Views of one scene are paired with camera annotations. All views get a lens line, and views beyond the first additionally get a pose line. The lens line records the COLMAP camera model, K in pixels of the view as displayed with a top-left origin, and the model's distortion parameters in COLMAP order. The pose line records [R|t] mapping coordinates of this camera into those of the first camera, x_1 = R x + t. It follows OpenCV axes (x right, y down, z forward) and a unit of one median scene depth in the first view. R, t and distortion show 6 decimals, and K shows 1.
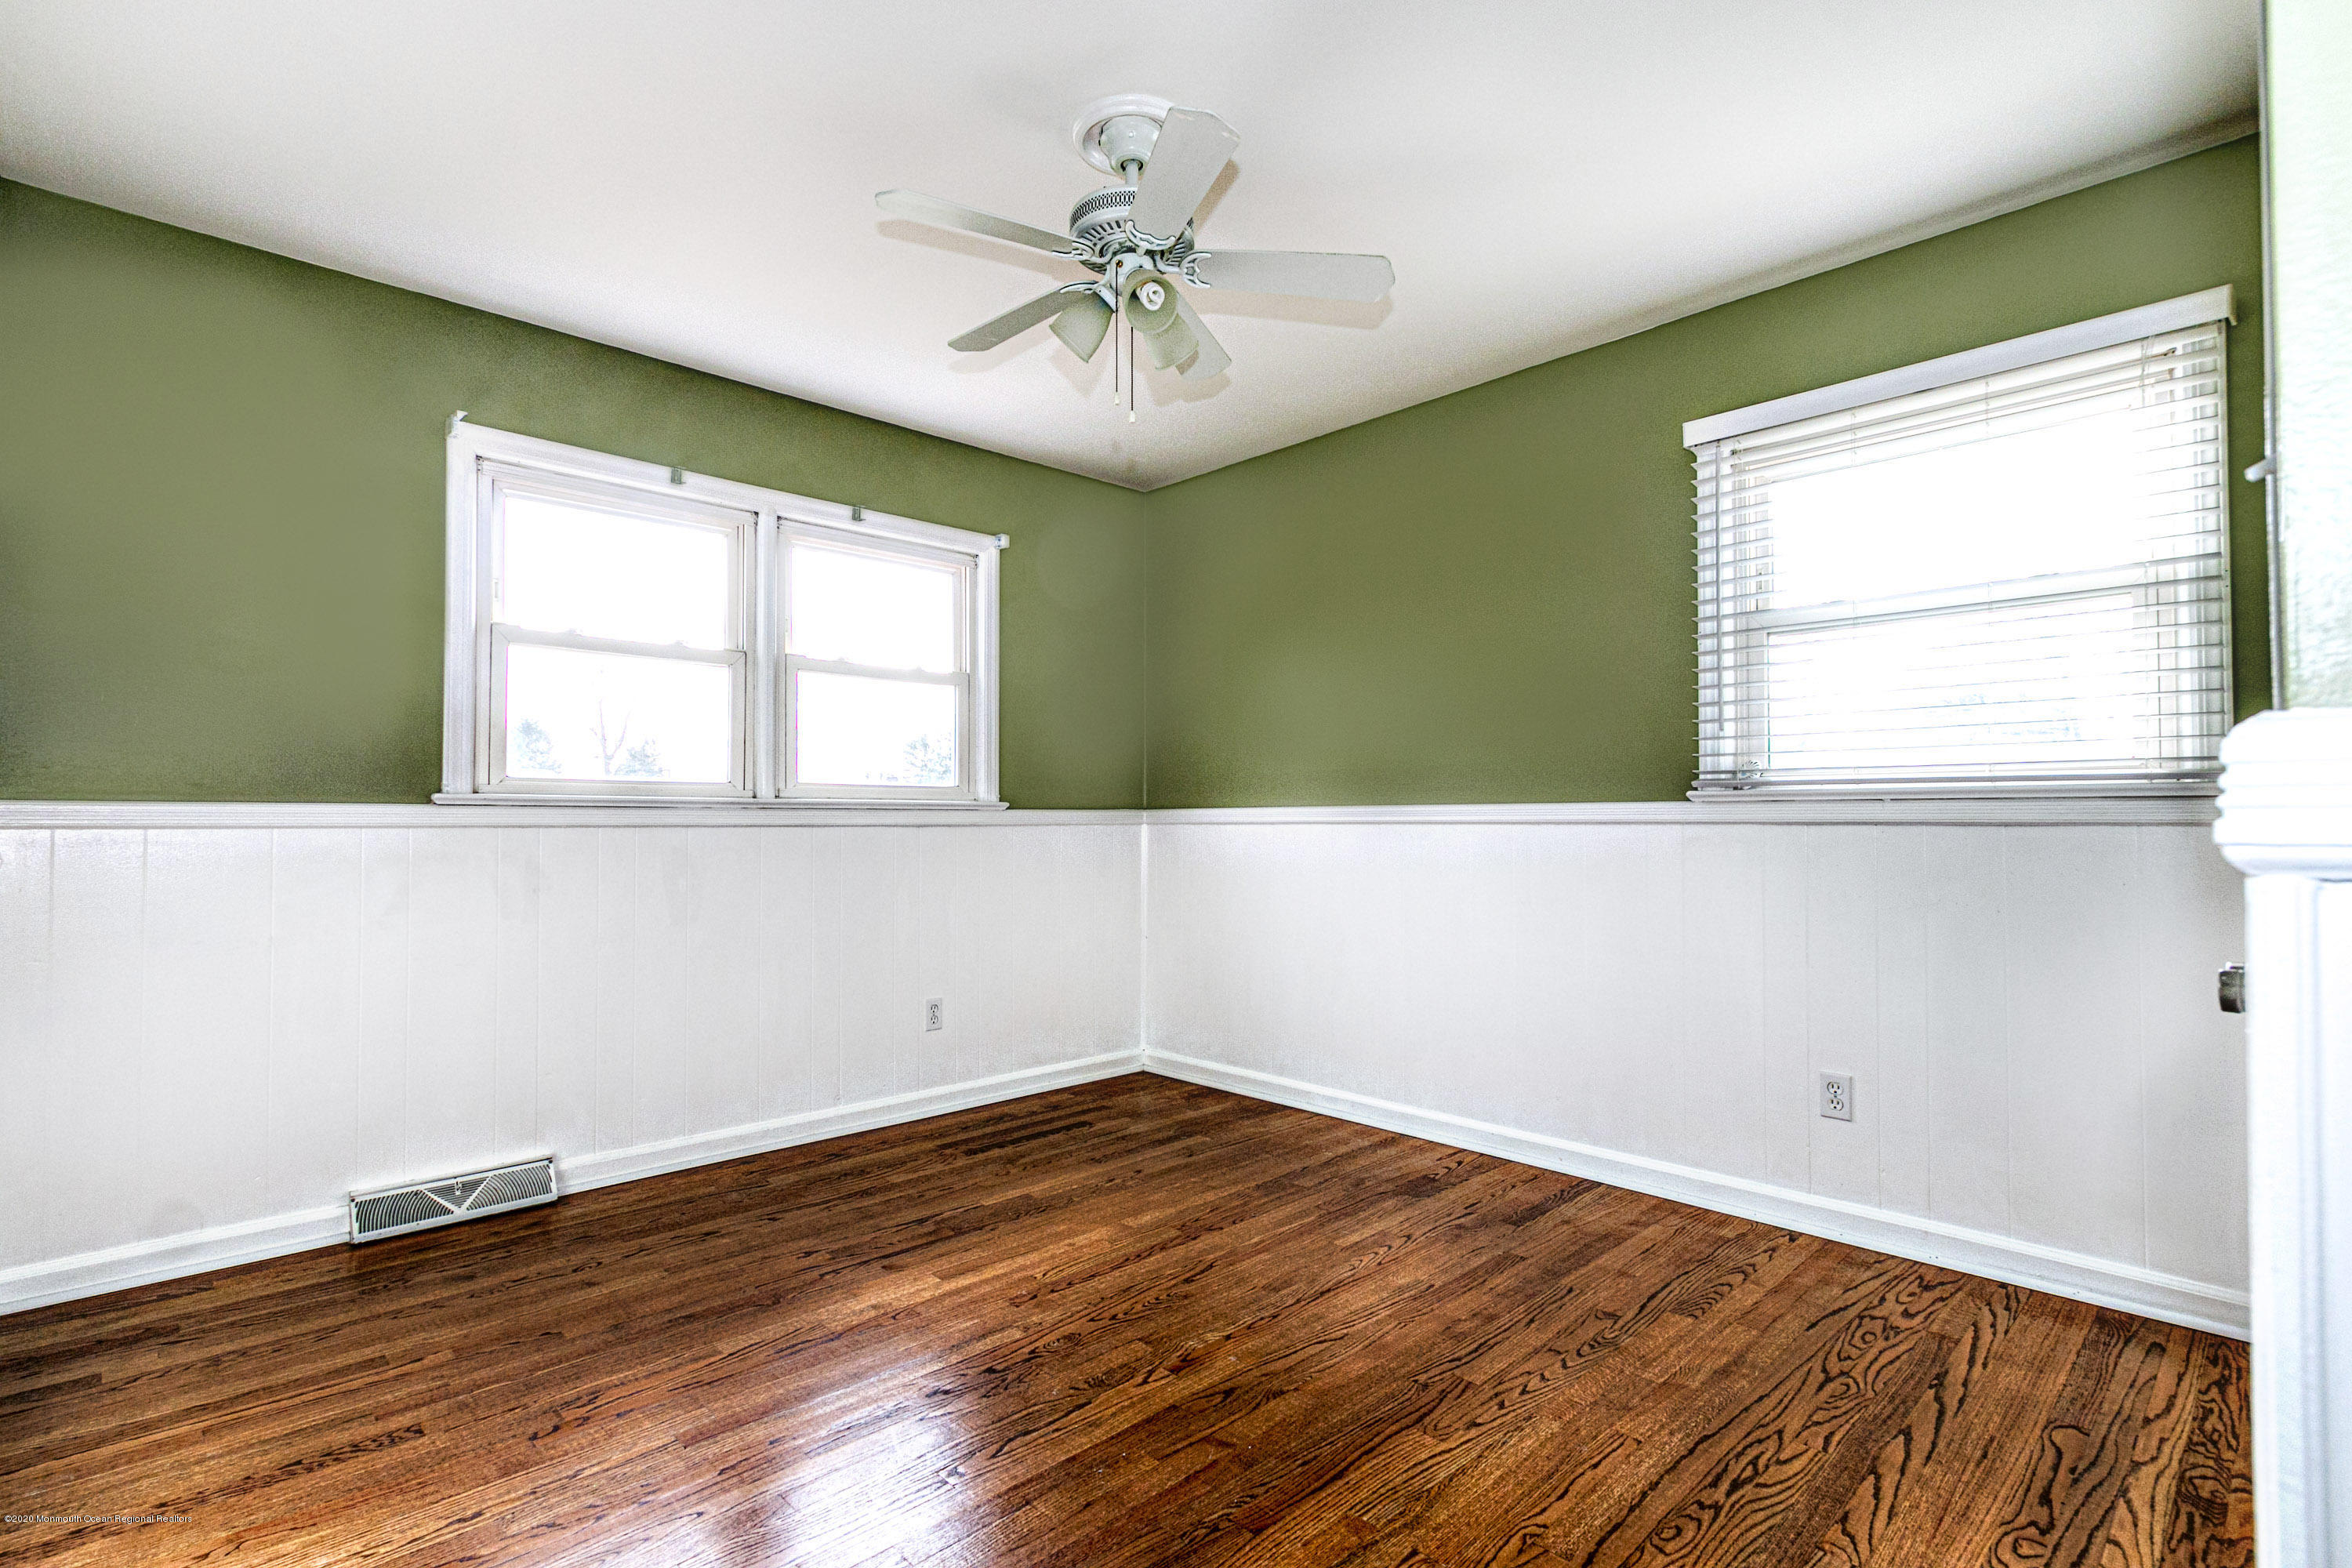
lens RADIAL K [[1126.8, 0, 1177.4], [0, 1126.8, 801.9], [0, 0, 1]] dist [0.009488, -0.000395]
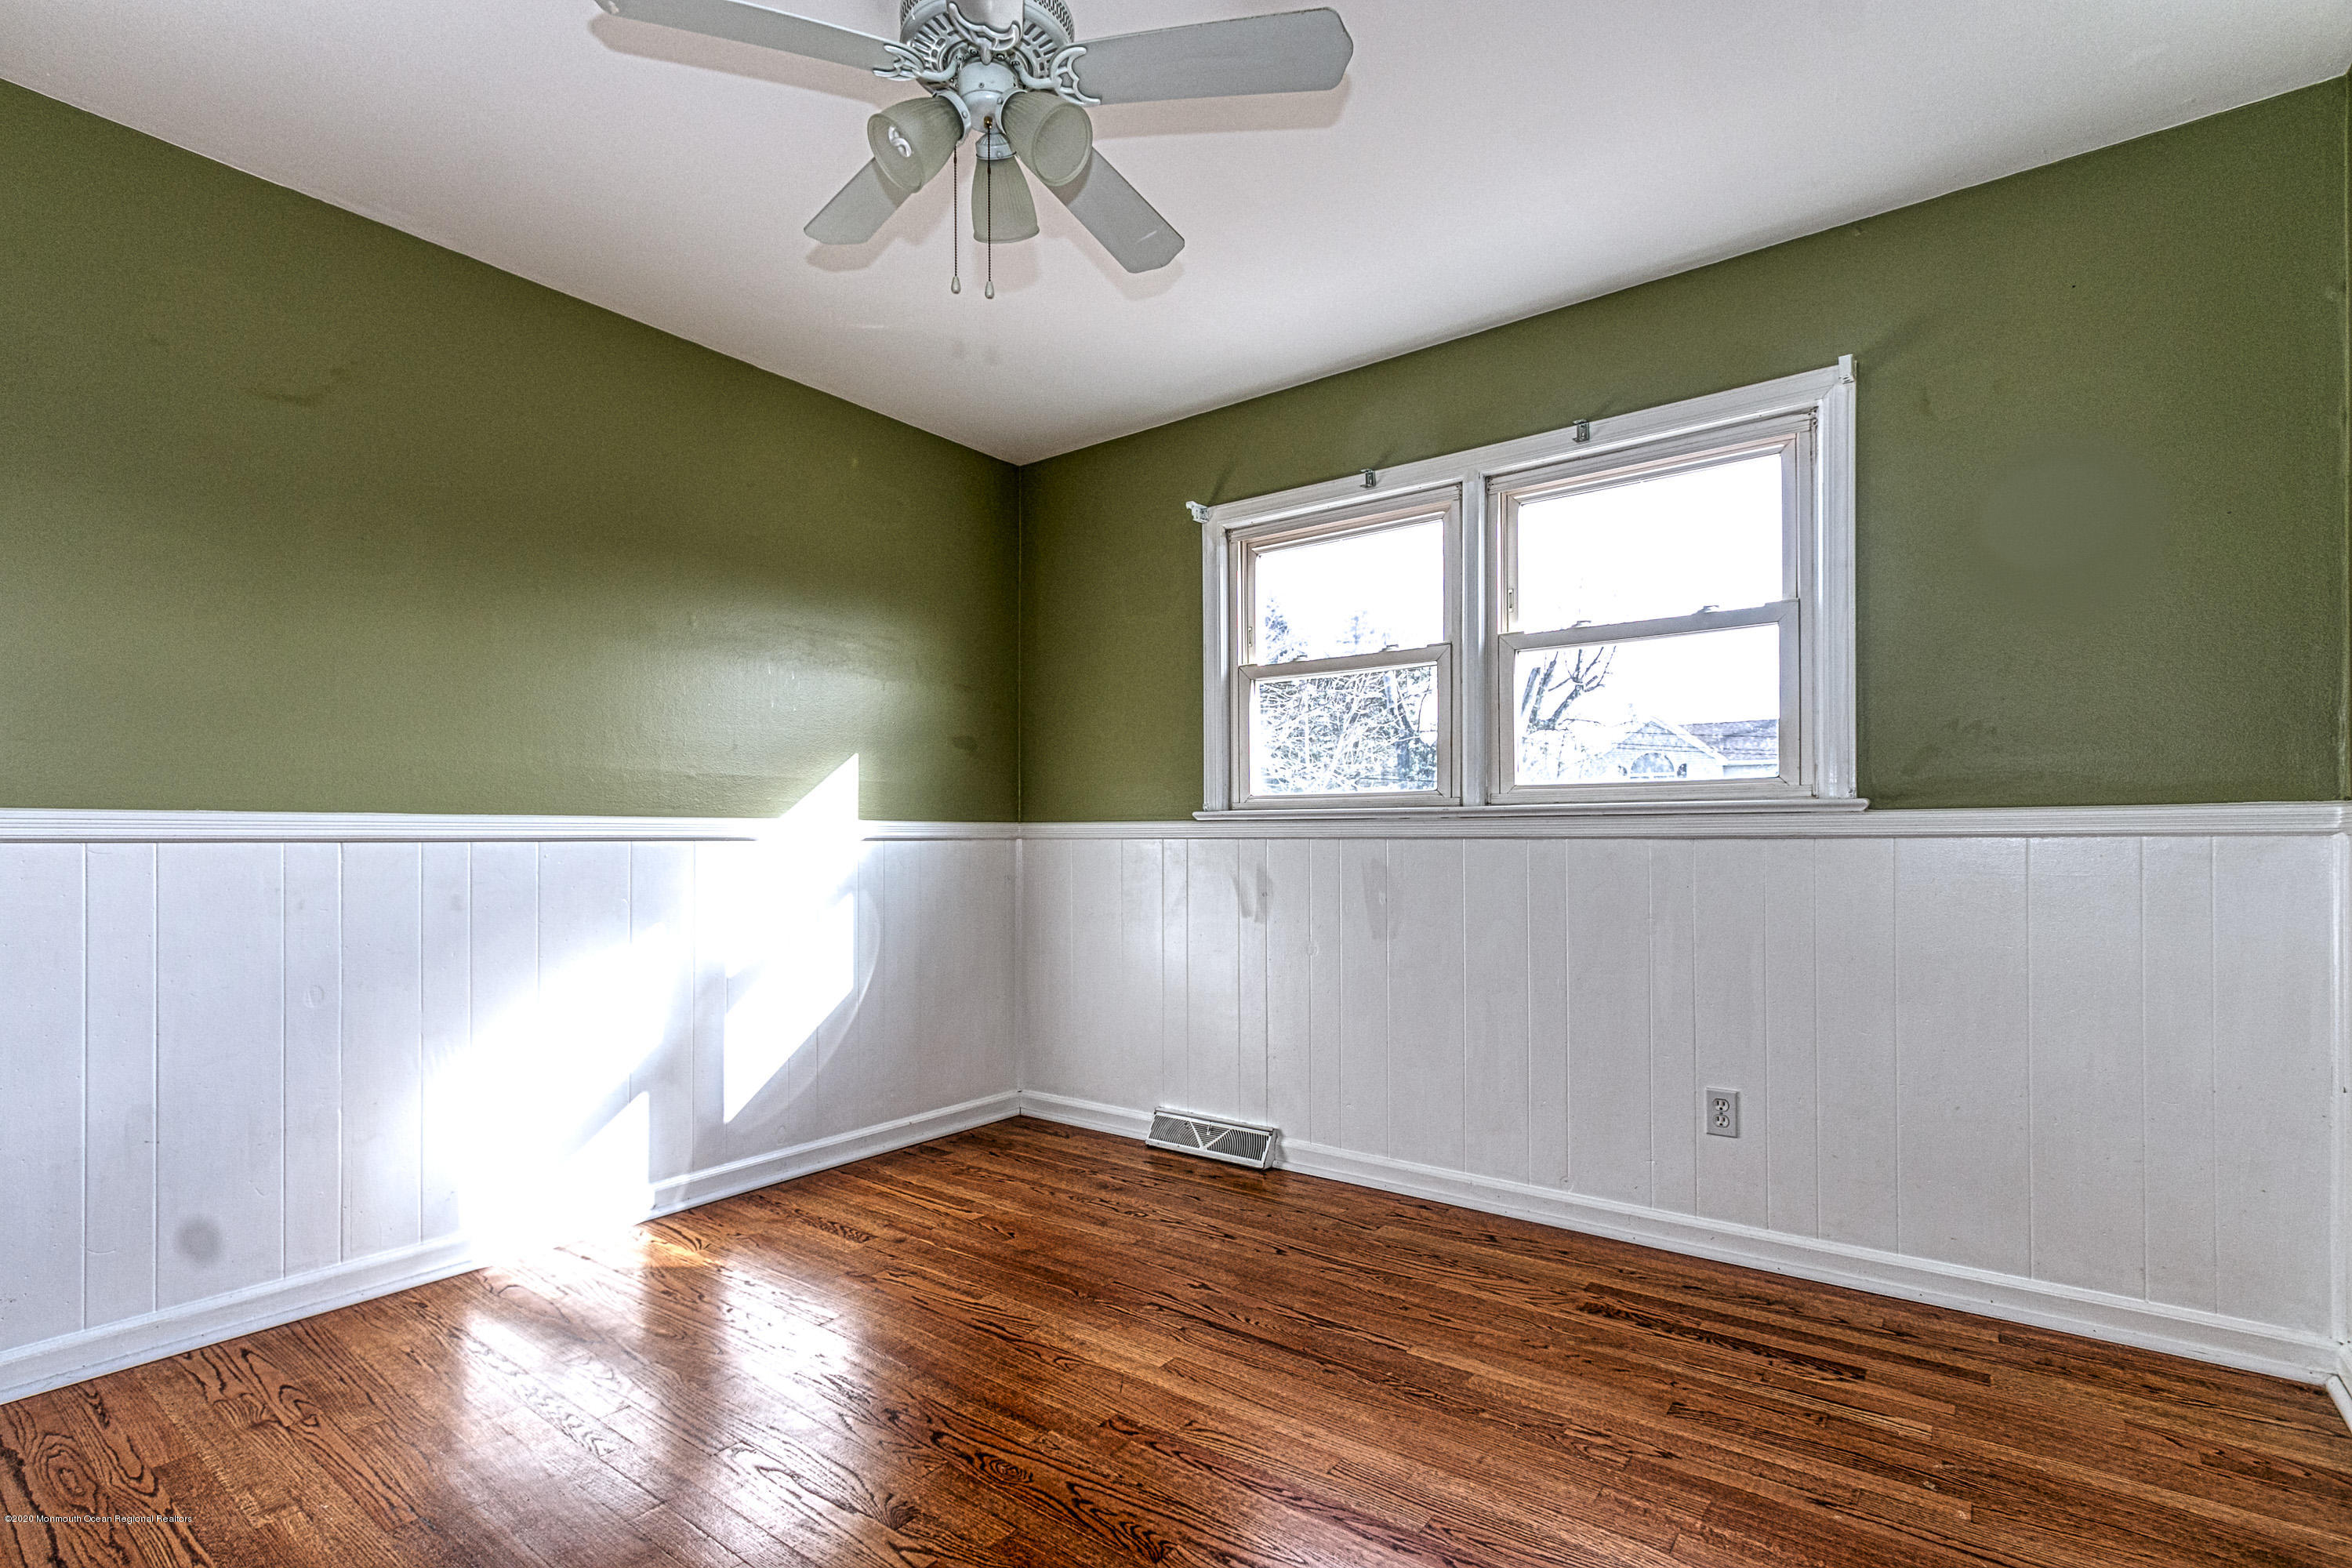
lens RADIAL K [[1126.8, 0, 1203.1], [0, 1126.8, 834.8], [0, 0, 1]] dist [0.009488, -0.000395]
pose [[0.135388, -0.000023, -0.990793, 0.569512], [0.021860, 0.999757, 0.002964, 0.014490], [0.990551, -0.022060, 0.135356, 0.812123]]
